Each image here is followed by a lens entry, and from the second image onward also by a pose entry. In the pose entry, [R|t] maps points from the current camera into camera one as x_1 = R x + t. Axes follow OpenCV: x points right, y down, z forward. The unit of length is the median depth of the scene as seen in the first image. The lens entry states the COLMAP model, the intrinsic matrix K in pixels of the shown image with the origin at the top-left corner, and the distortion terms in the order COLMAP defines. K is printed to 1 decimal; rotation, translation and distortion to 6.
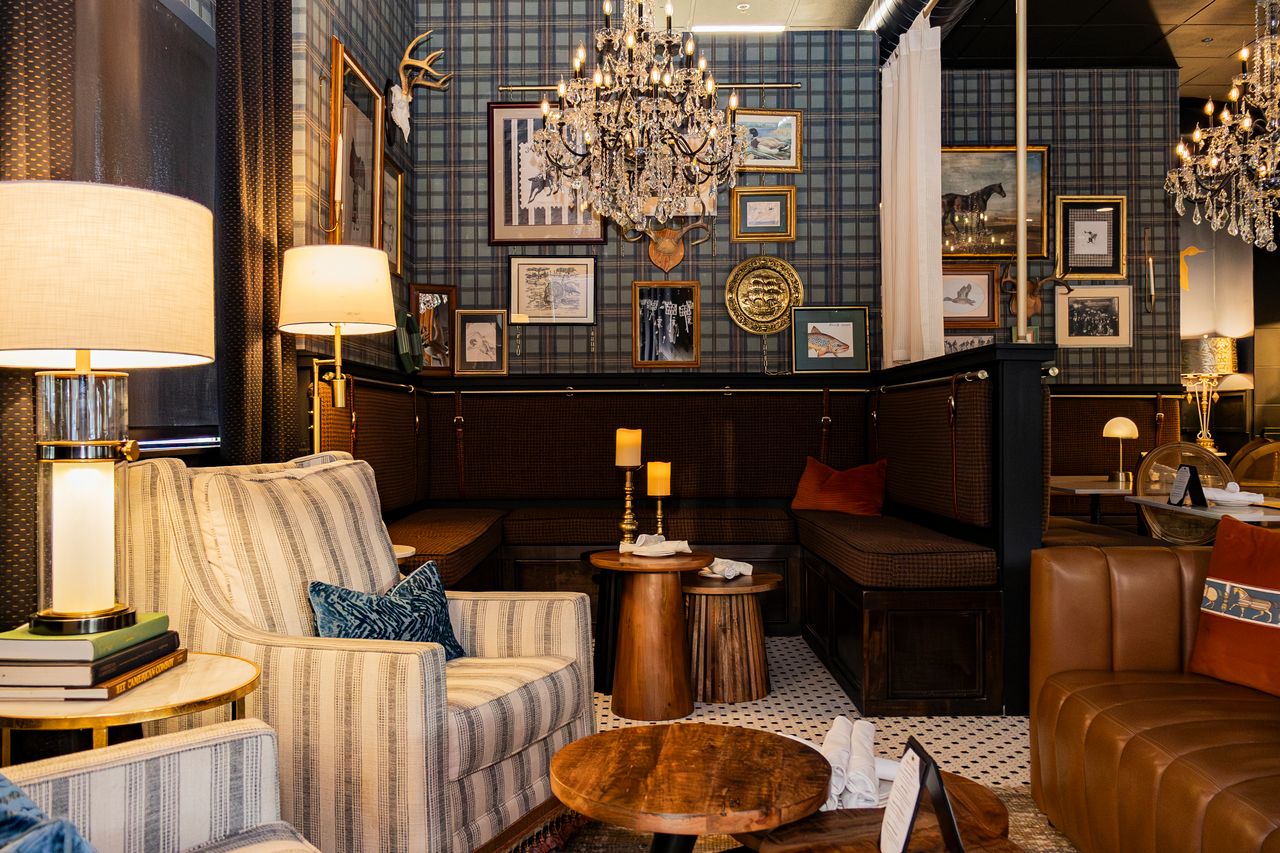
lens RADIAL K [[1084.0, 0, 637.4], [0, 1084.0, 423.5], [0, 0, 1]] dist [0.014257, 0.013784]
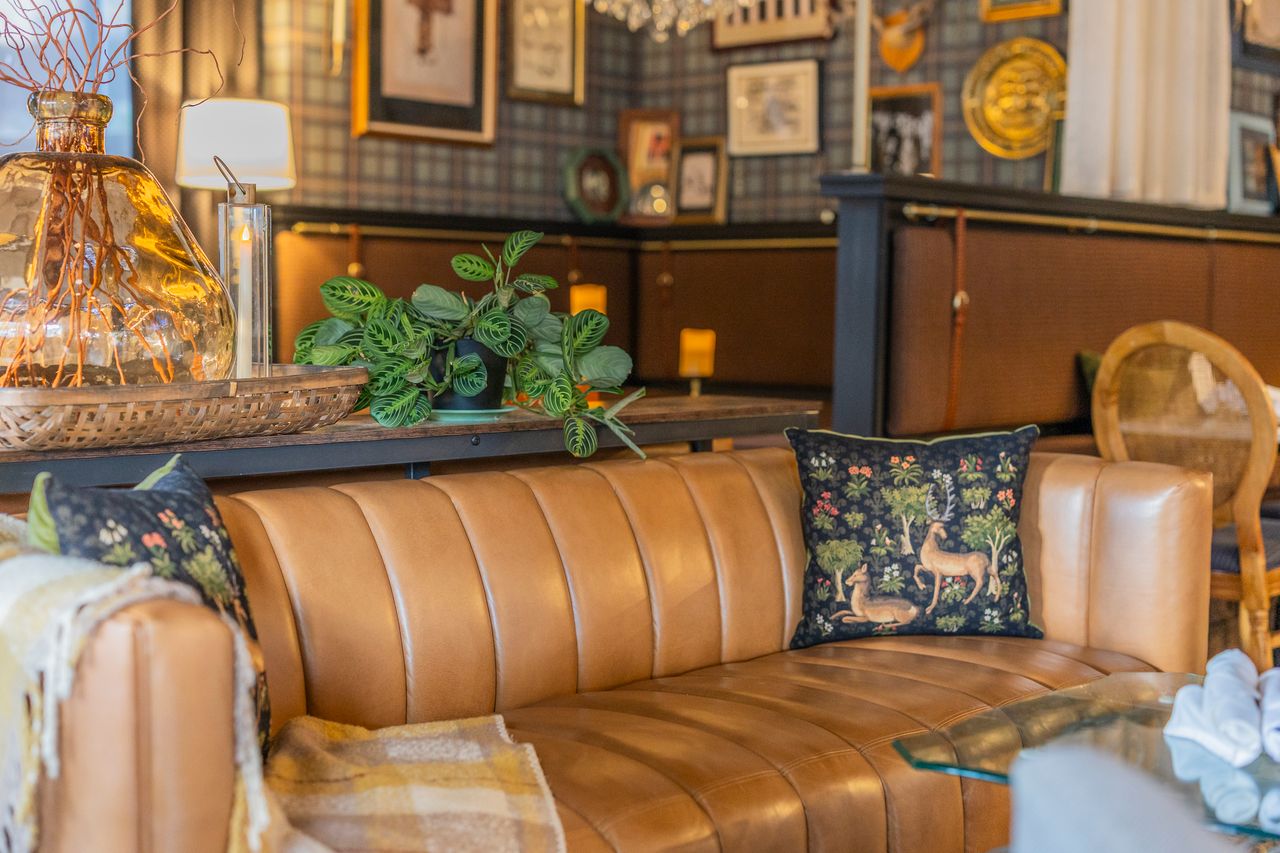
lens RADIAL K [[1778.7, 0, 630.2], [0, 1778.7, 422.2], [0, 0, 1]] dist [0.069239, 0.000000]
pose [[0.750768, 0.062054, -0.657645, 0.671016], [-0.018181, 0.997142, 0.073332, 0.005497], [0.660316, -0.043099, 0.749750, -0.004911]]
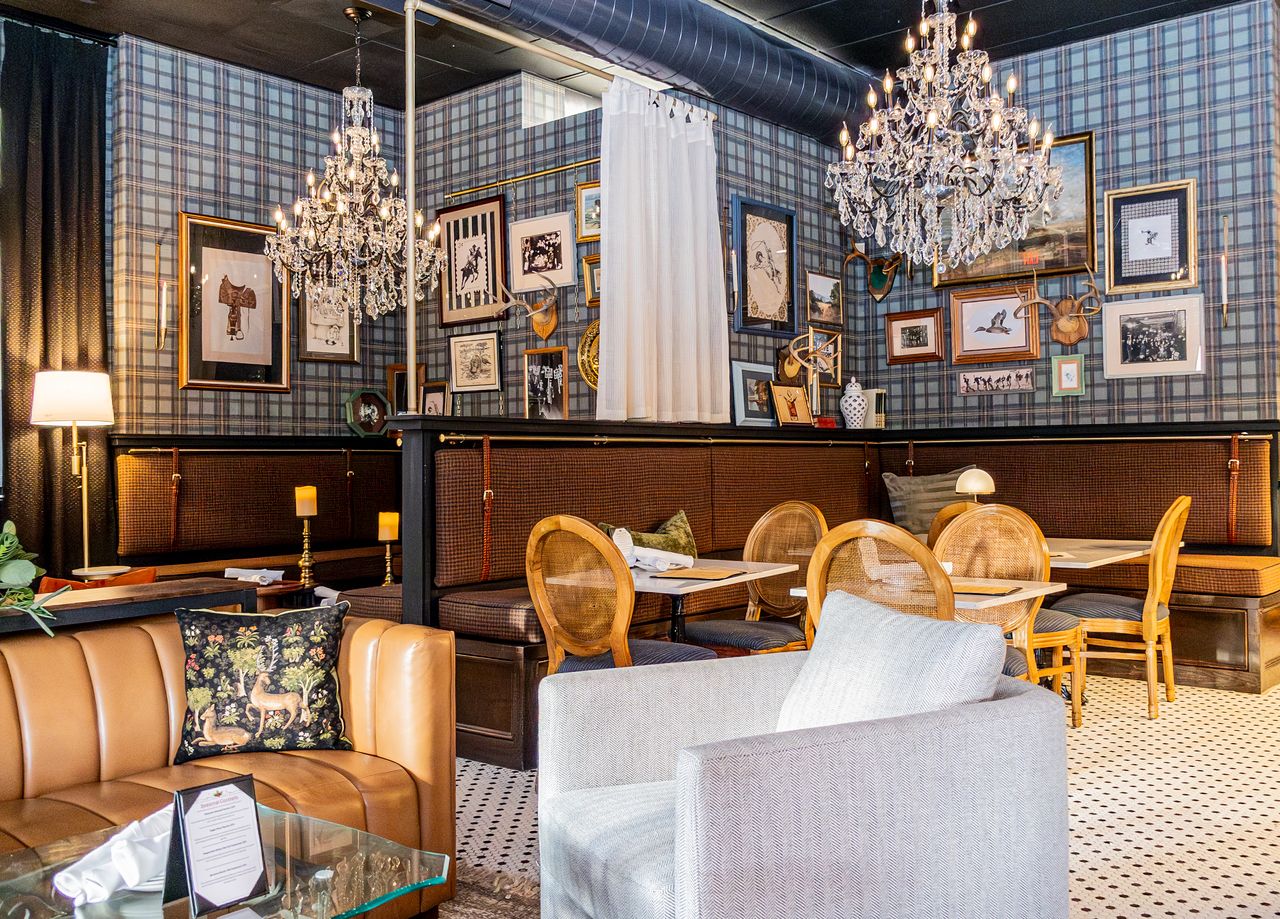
lens RADIAL K [[1121.4, 0, 652.1], [0, 1121.4, 461.9], [0, 0, 1]] dist [0.008296, 0.000683]
pose [[0.783044, -0.005605, -0.621941, 0.815881], [0.009151, 0.999955, 0.002510, -0.016728], [0.621899, -0.007657, 0.783060, 0.168761]]
